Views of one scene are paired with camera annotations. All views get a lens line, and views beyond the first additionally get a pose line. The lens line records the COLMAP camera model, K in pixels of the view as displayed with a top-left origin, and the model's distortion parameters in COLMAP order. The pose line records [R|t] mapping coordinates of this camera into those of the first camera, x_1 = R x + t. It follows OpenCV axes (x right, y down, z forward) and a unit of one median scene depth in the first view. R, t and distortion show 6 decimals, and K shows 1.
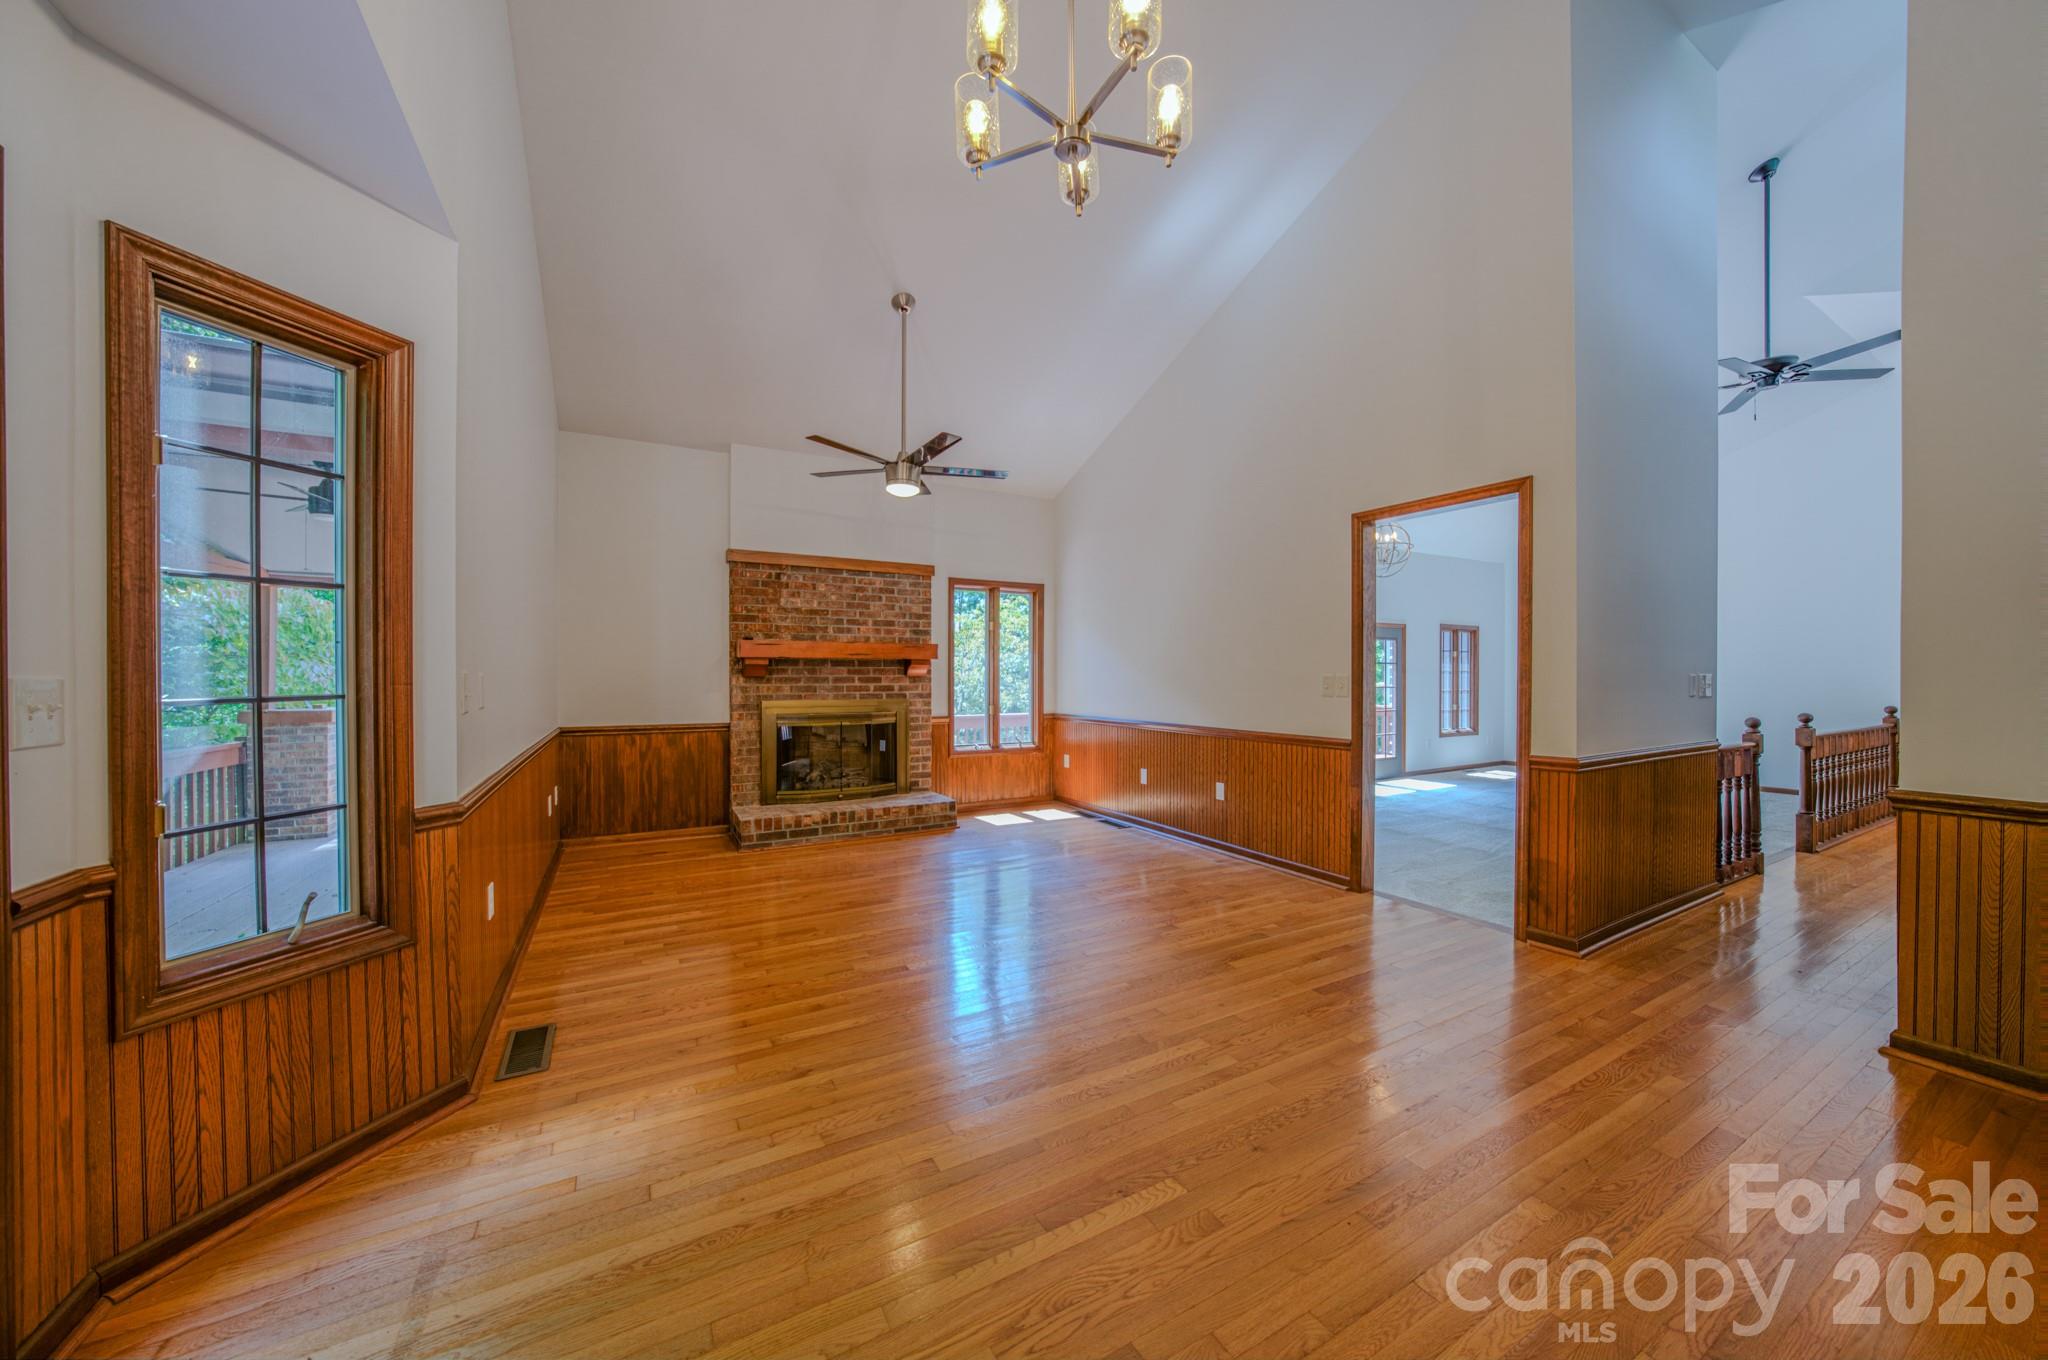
lens RADIAL K [[710.2, 0, 1026.4], [0, 710.2, 675.1], [0, 0, 1]] dist [-0.023848, 0.004857]
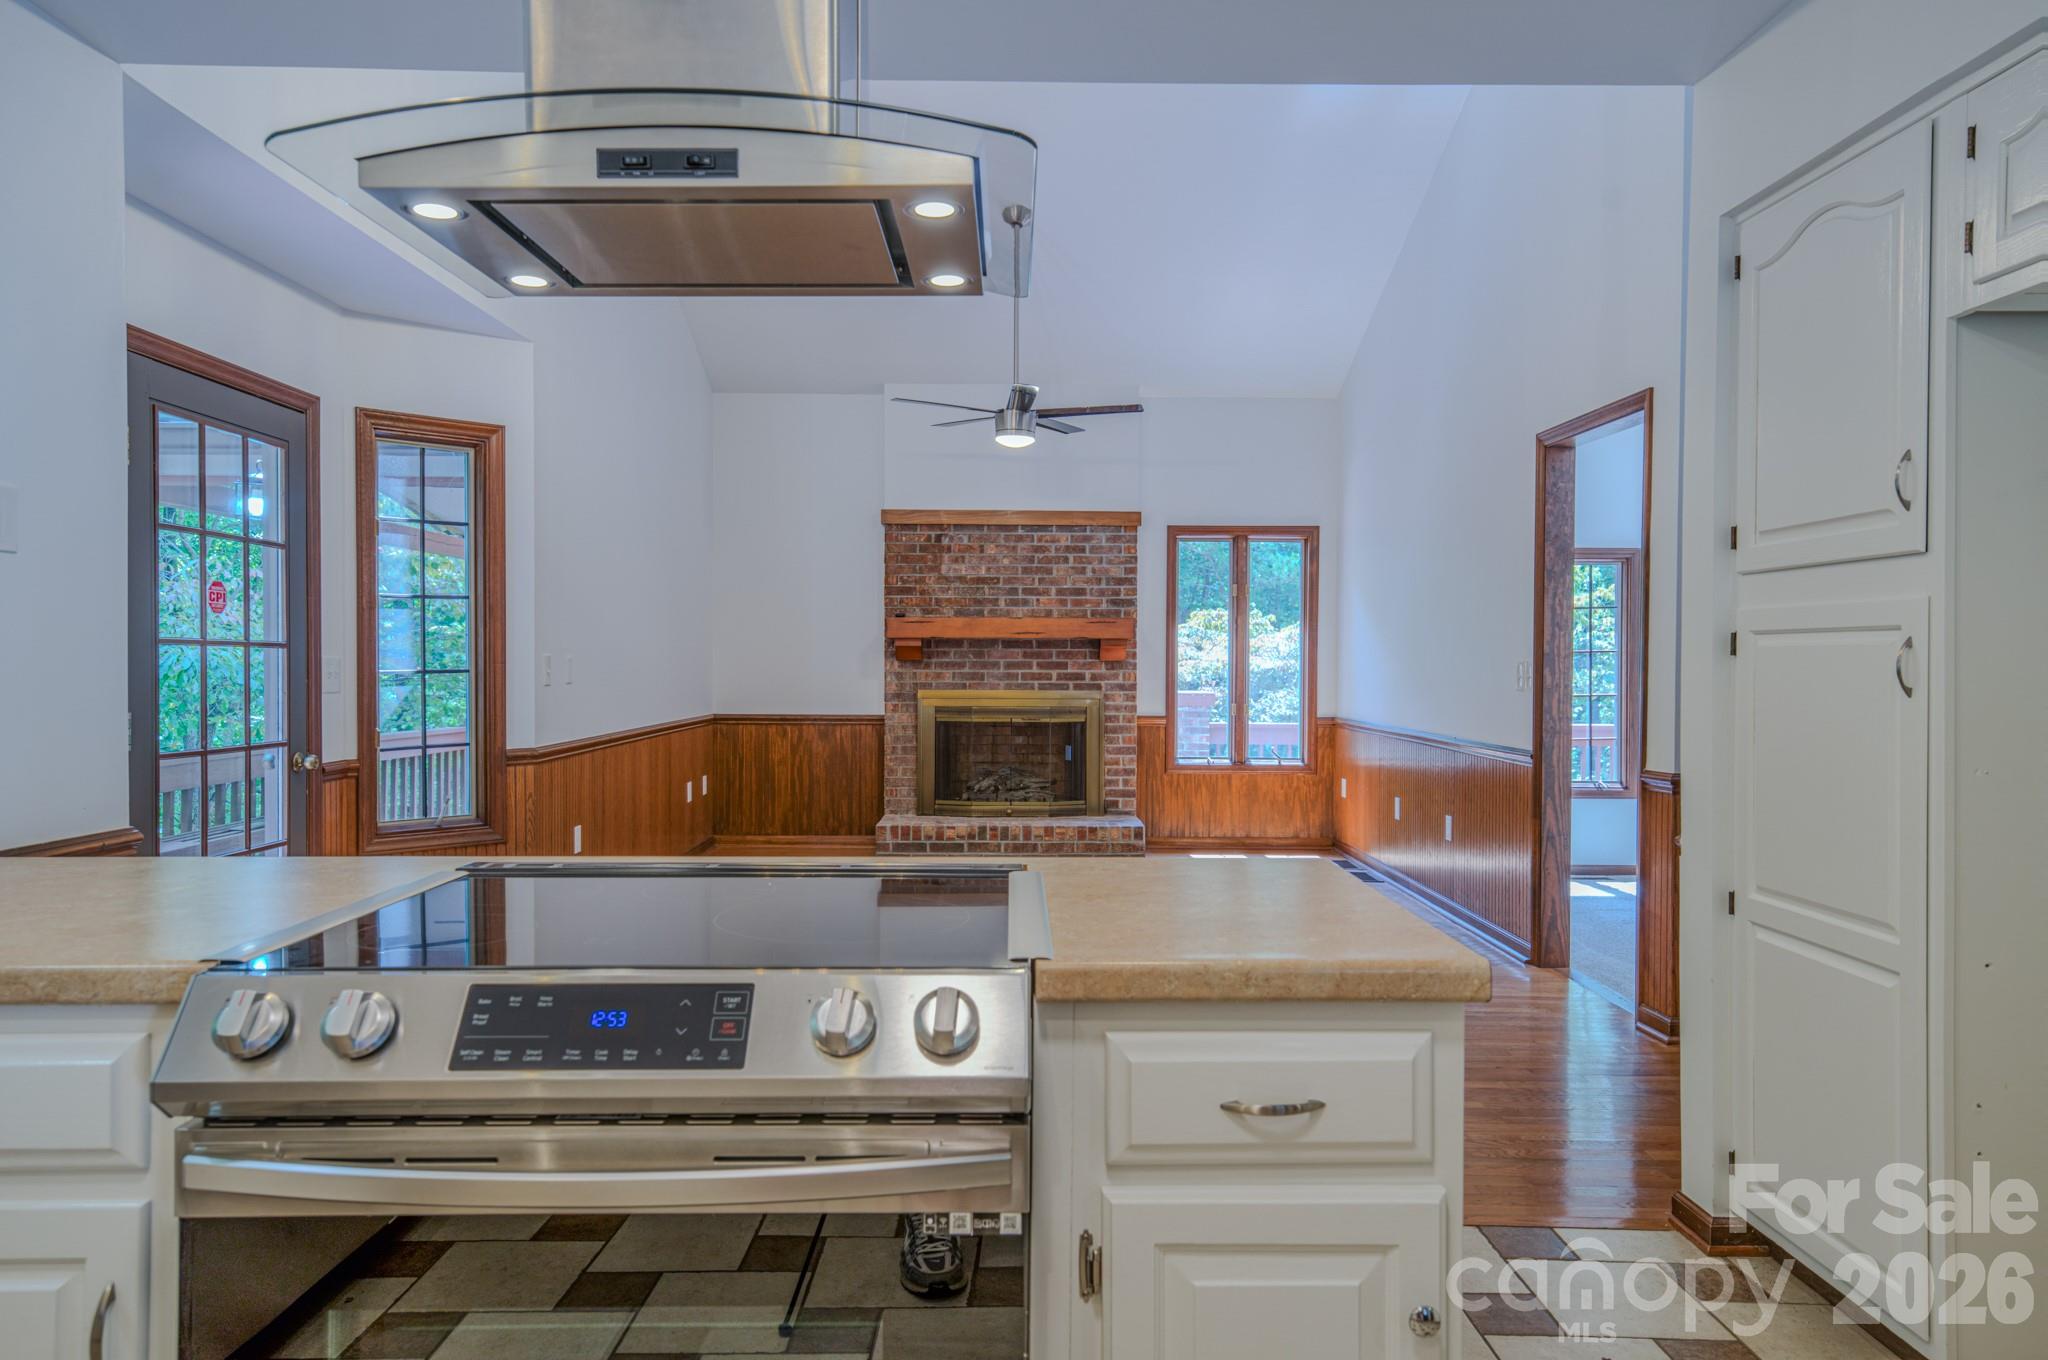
lens RADIAL K [[1343.9, 0, 1016.7], [0, 1343.9, 666.5], [0, 0, 1]] dist [0.025017, 0.010916]
pose [[0.875791, 0.005900, -0.482655, 0.524393], [-0.003984, 0.999980, 0.004996, 0.000763], [0.482674, -0.002452, 0.875797, -0.351497]]
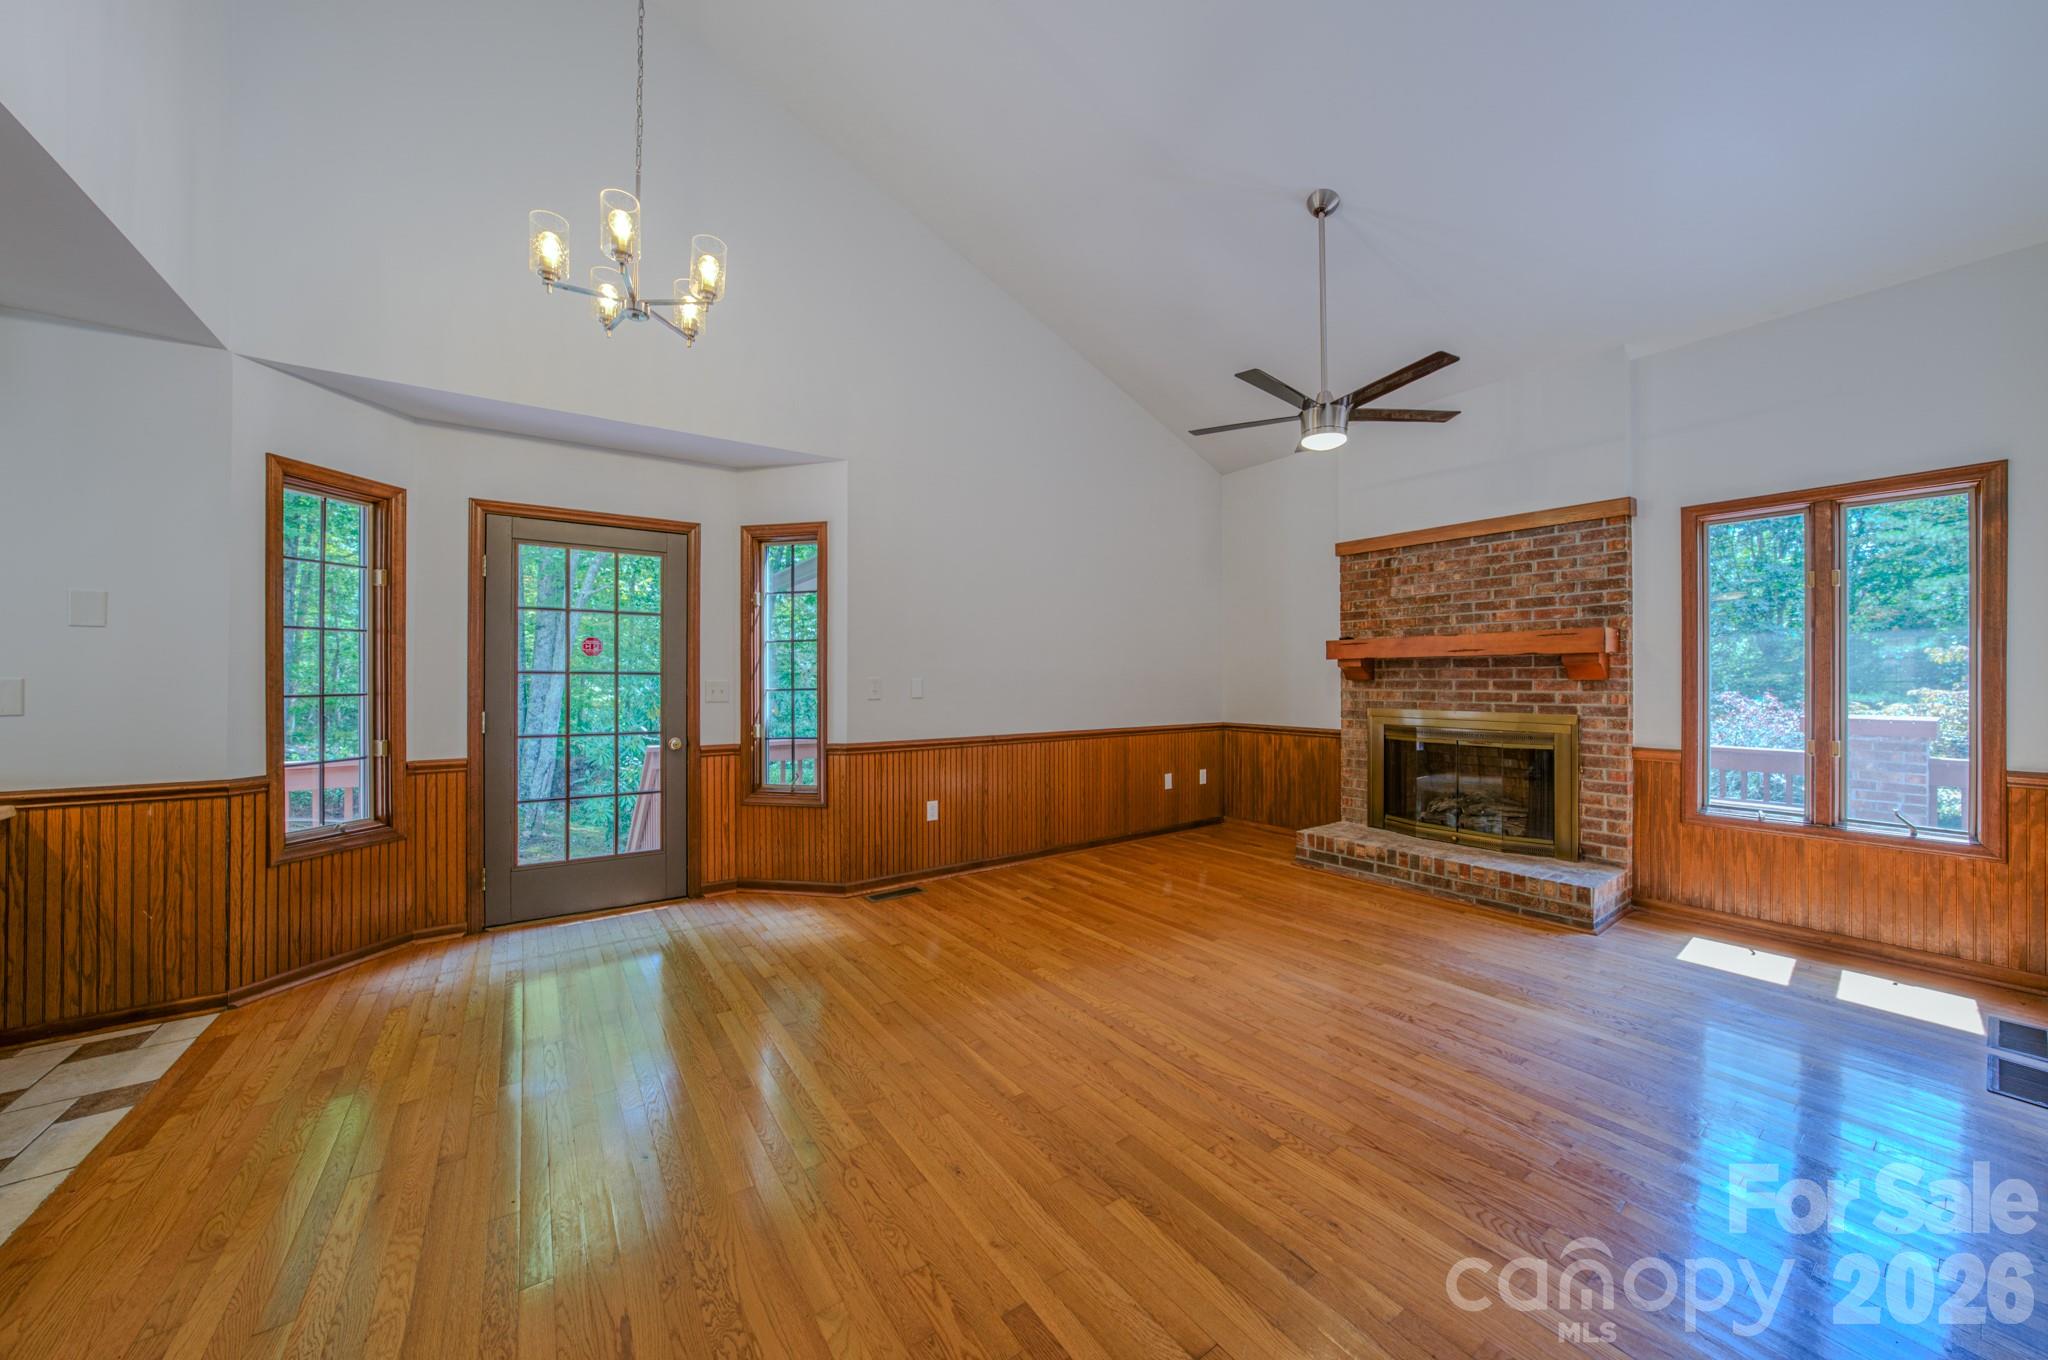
lens RADIAL K [[710.2, 0, 1022.4], [0, 710.2, 674.9], [0, 0, 1]] dist [-0.023848, 0.004857]
pose [[0.103755, -0.004979, -0.994590, 0.489348], [0.001504, 0.999987, -0.004849, -0.001090], [0.994602, -0.000993, 0.103761, 0.512181]]
